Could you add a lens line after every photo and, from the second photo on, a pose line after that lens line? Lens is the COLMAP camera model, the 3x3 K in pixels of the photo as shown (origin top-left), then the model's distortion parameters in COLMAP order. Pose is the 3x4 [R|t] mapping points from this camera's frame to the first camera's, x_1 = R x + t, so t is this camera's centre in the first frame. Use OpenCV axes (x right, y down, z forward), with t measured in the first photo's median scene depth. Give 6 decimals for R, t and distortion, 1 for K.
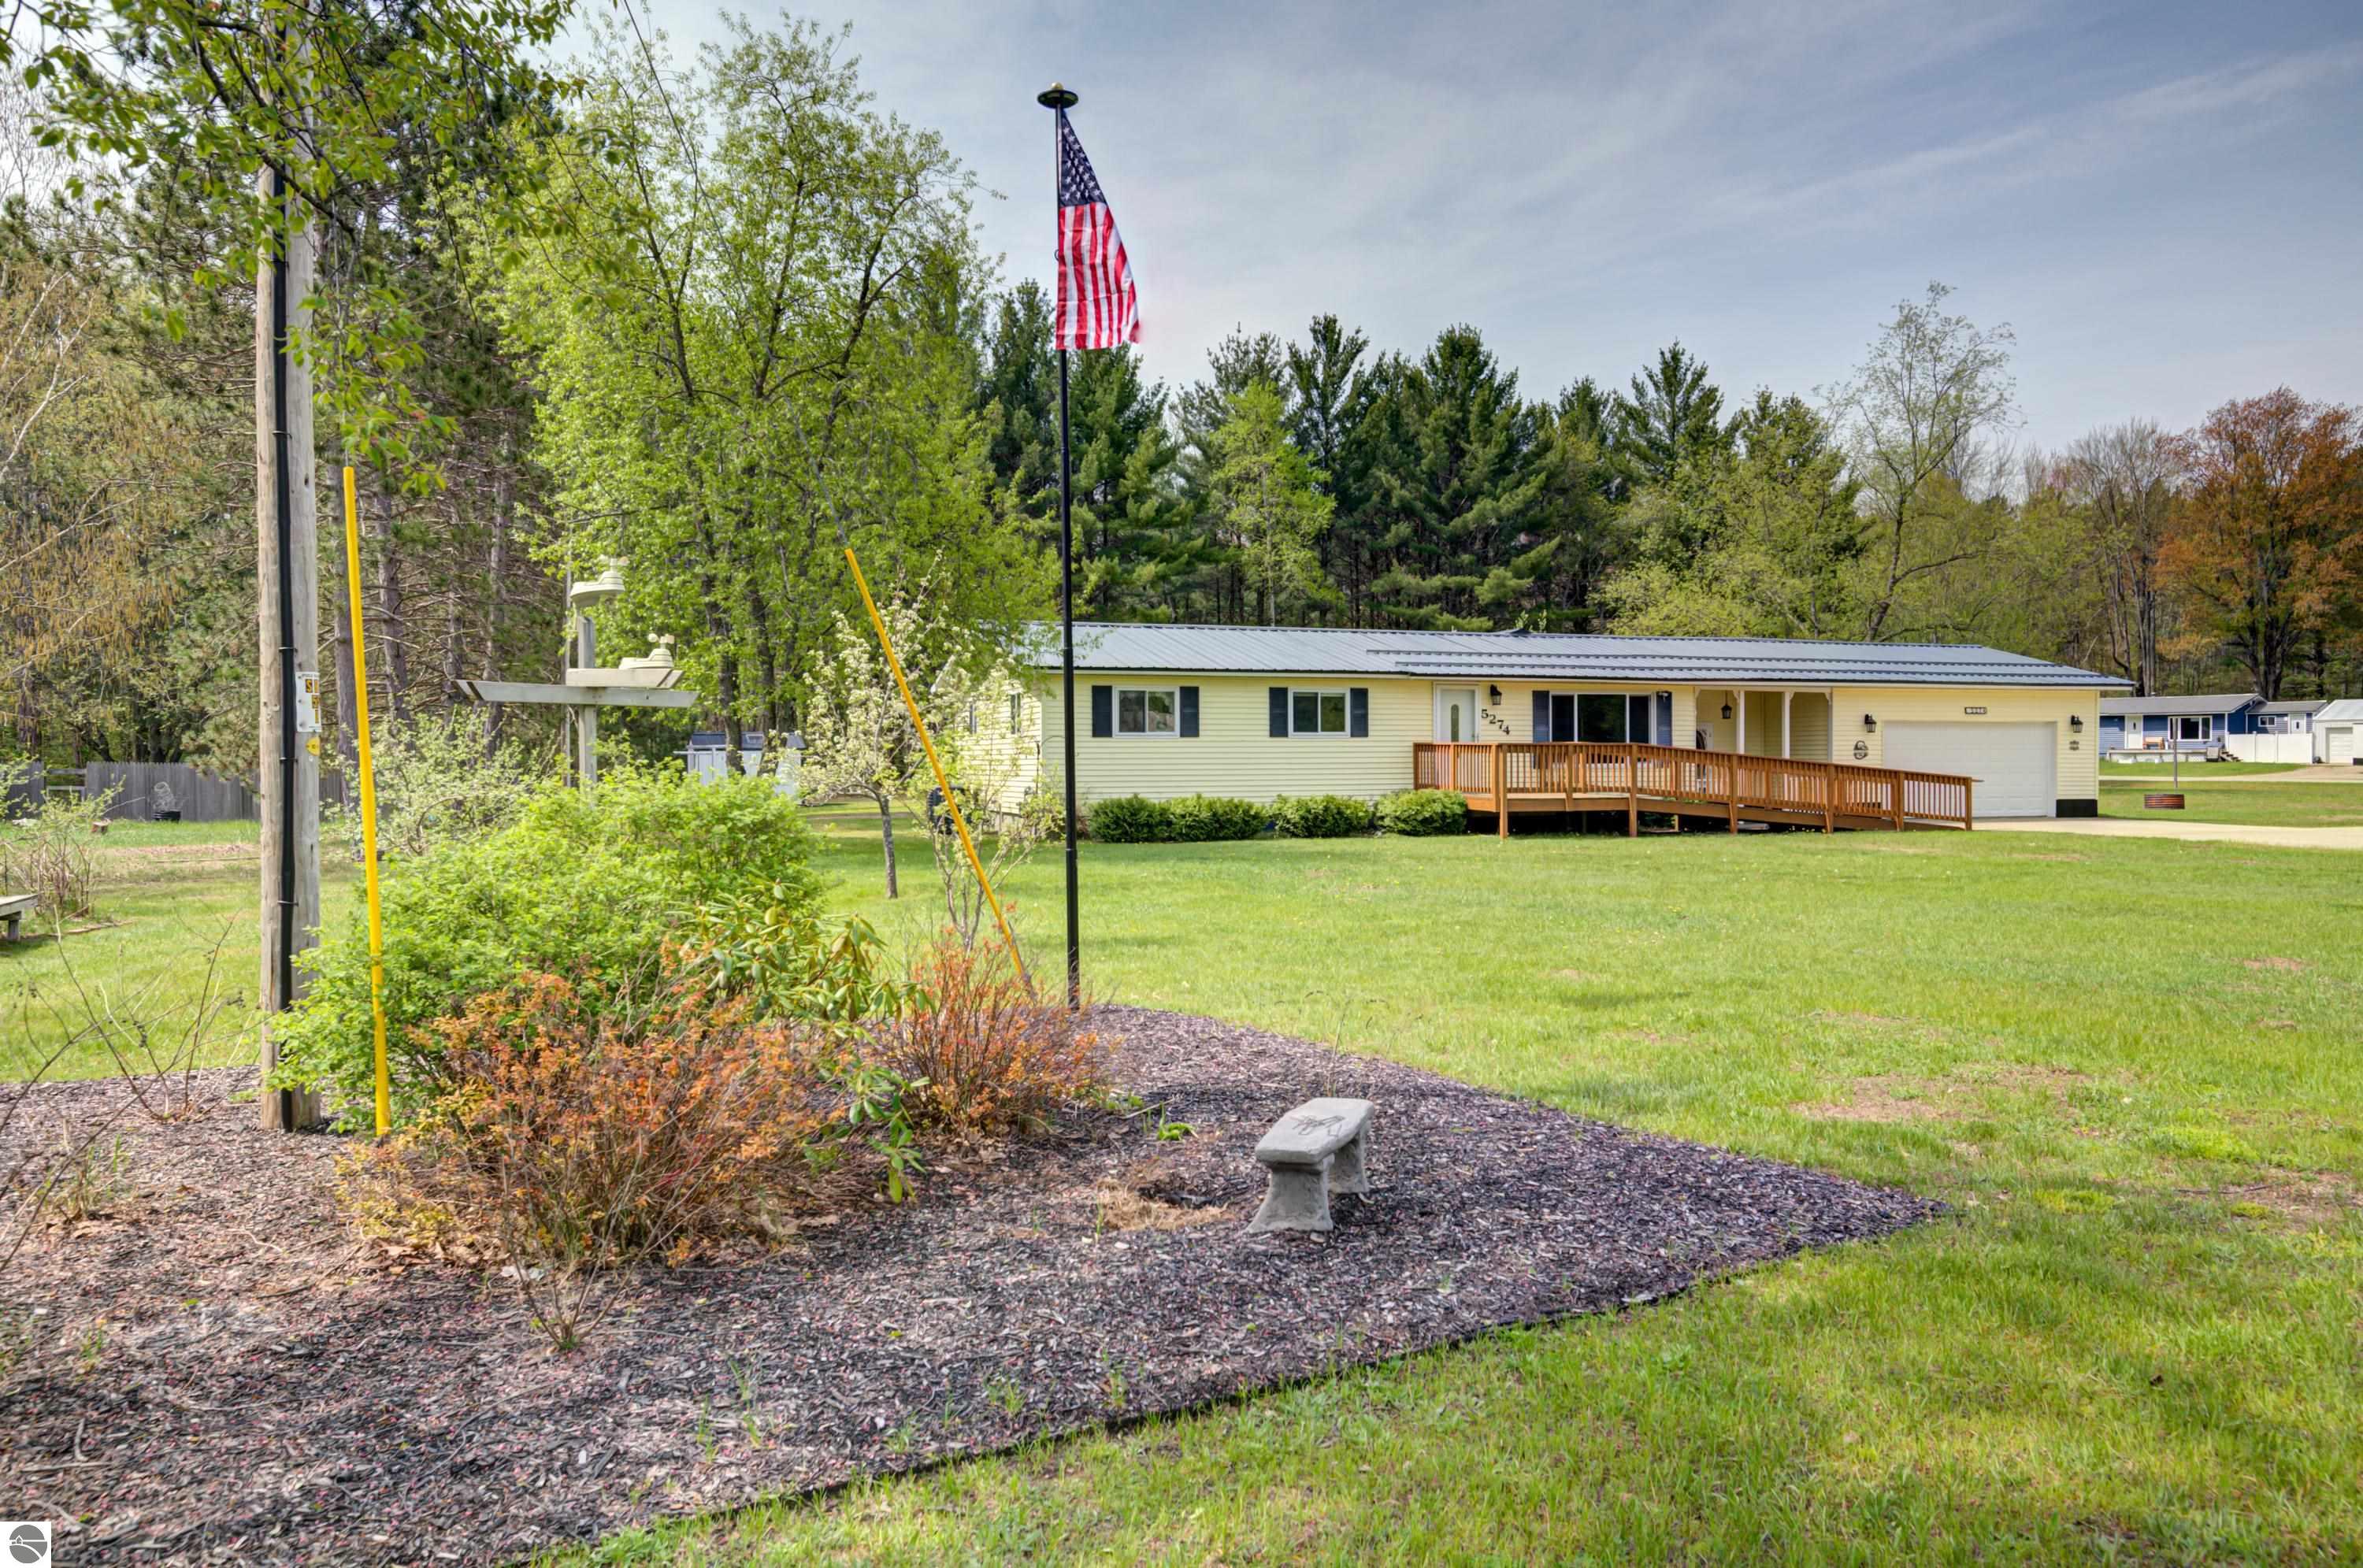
lens RADIAL K [[1593.4, 0, 1181.9], [0, 1593.4, 762.8], [0, 0, 1]] dist [0.004568, 0.002032]
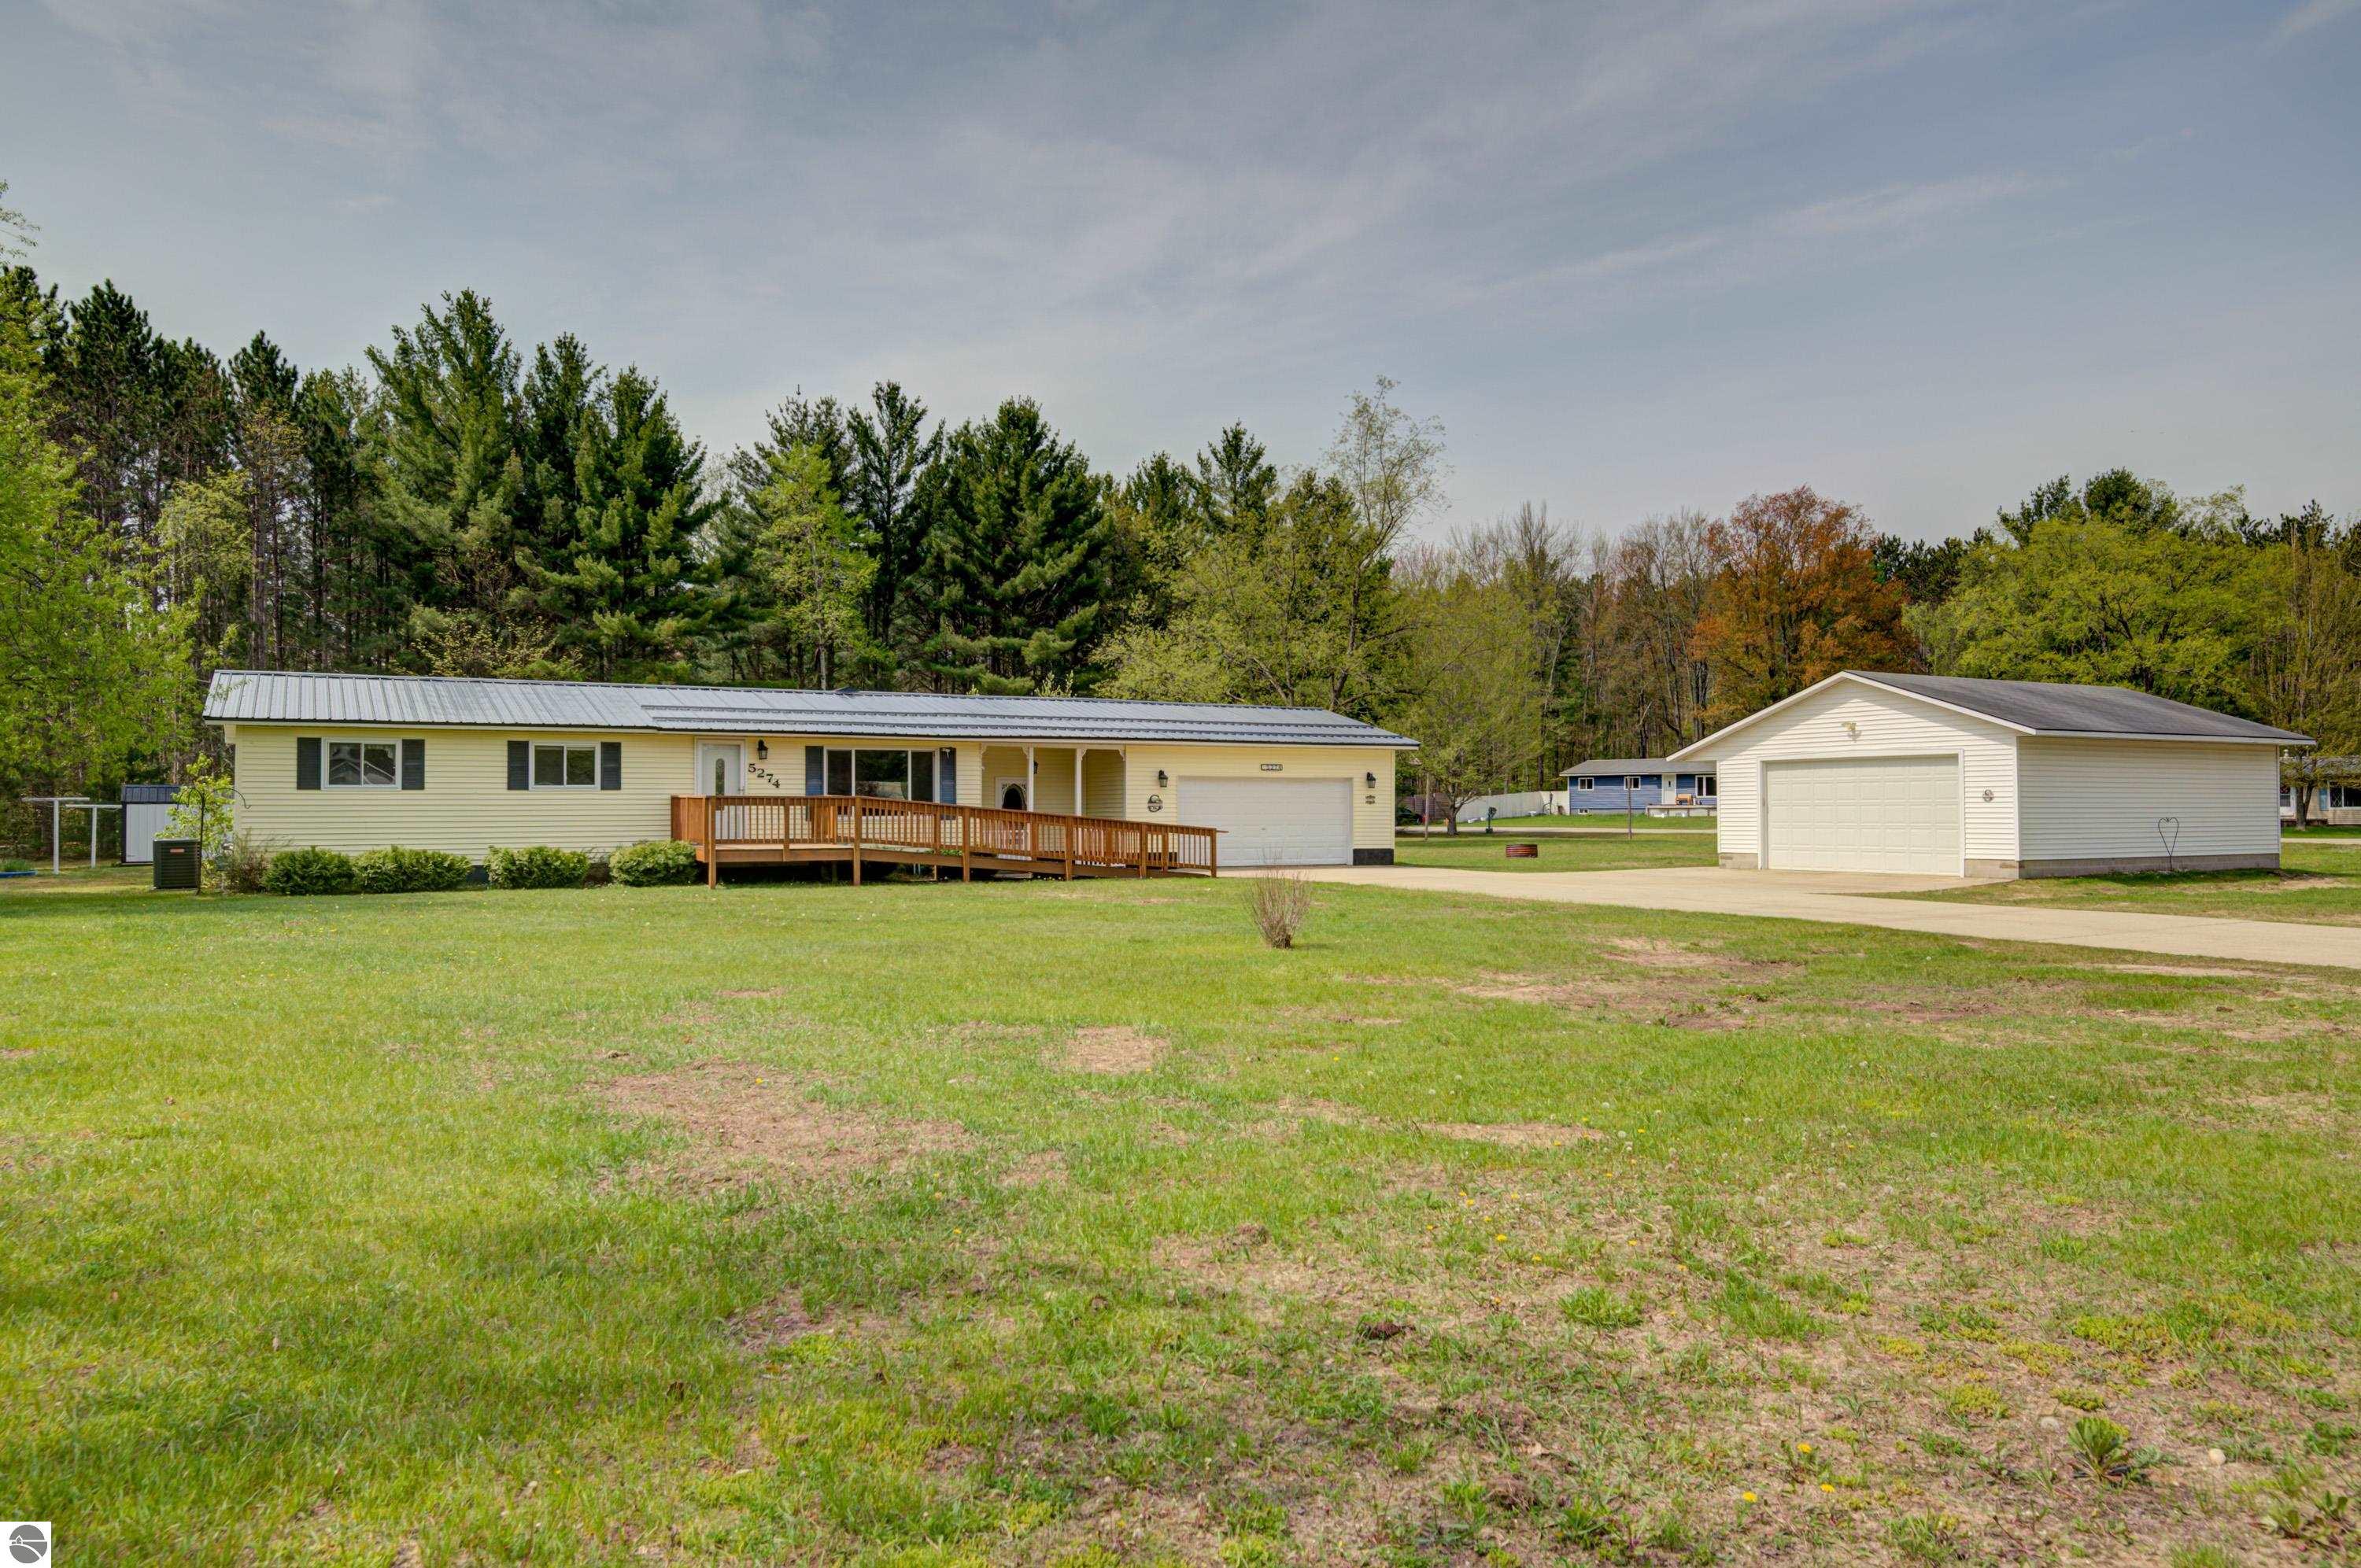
lens RADIAL K [[1557.7, 0, 1180.5], [0, 1557.7, 784.0], [0, 0, 1]] dist [0.000611, 0.000261]
pose [[0.986846, 0.002551, 0.161644, 0.138587], [0.001055, 0.999753, -0.022217, 0.001121], [-0.161661, 0.022095, 0.986599, -0.020066]]
